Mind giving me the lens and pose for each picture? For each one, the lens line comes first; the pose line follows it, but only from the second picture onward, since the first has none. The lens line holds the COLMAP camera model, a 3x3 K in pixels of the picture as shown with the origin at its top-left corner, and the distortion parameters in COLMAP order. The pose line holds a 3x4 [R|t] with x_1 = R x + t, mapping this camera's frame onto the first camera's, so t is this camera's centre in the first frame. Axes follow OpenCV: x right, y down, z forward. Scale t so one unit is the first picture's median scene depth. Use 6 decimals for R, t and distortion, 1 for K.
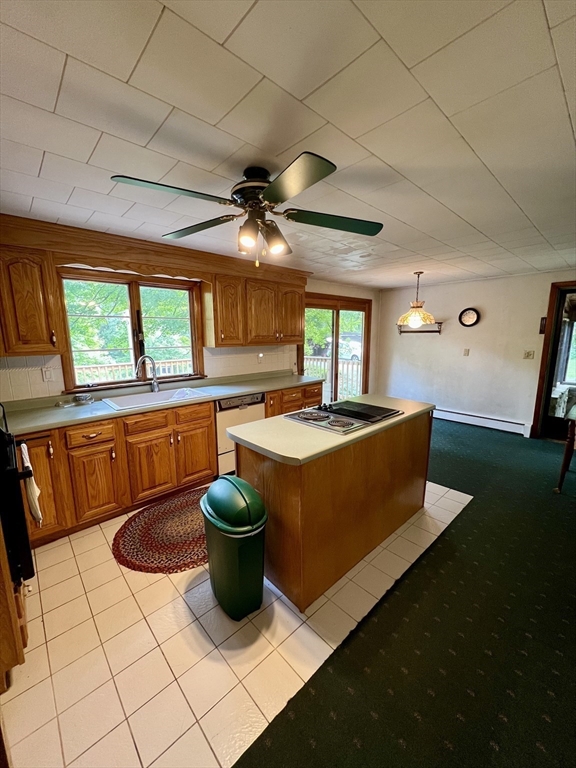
lens RADIAL K [[304.6, 0, 286.2], [0, 304.6, 384.6], [0, 0, 1]] dist [-0.002682, 0.000412]
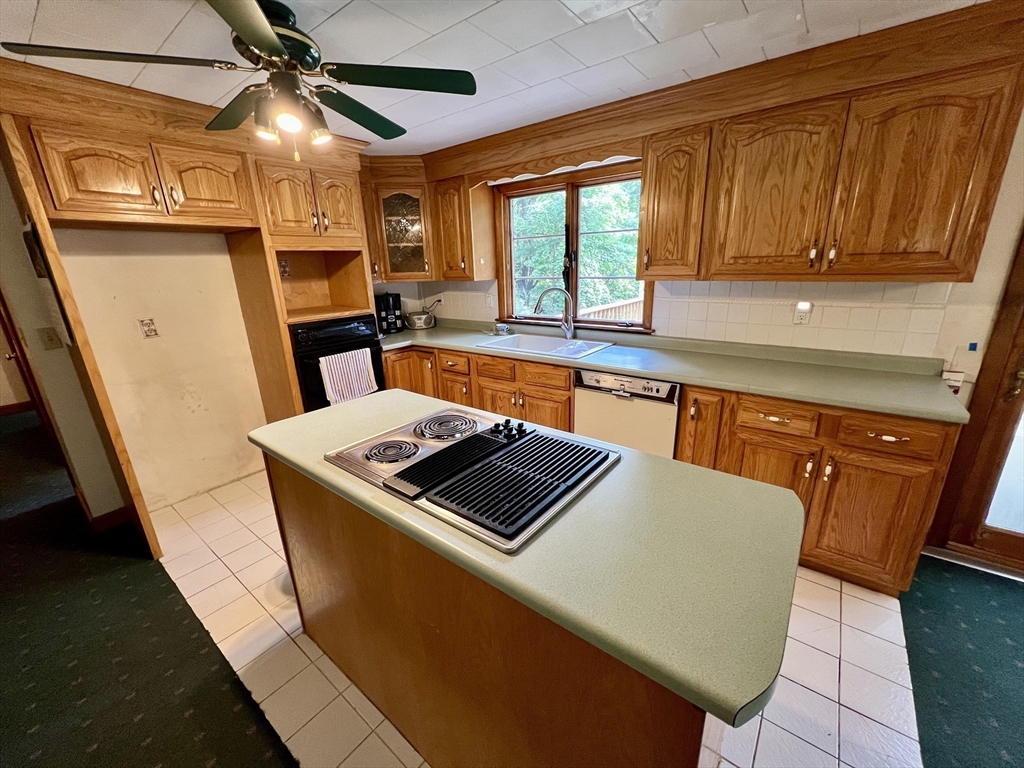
lens RADIAL K [[406.1, 0, 514.5], [0, 406.1, 387.2], [0, 0, 1]] dist [-0.002682, 0.000412]
pose [[0.166630, 0.287959, -0.943034, 0.527117], [-0.139774, 0.953646, 0.266502, -0.111655], [0.976062, 0.087405, 0.199155, 0.707791]]
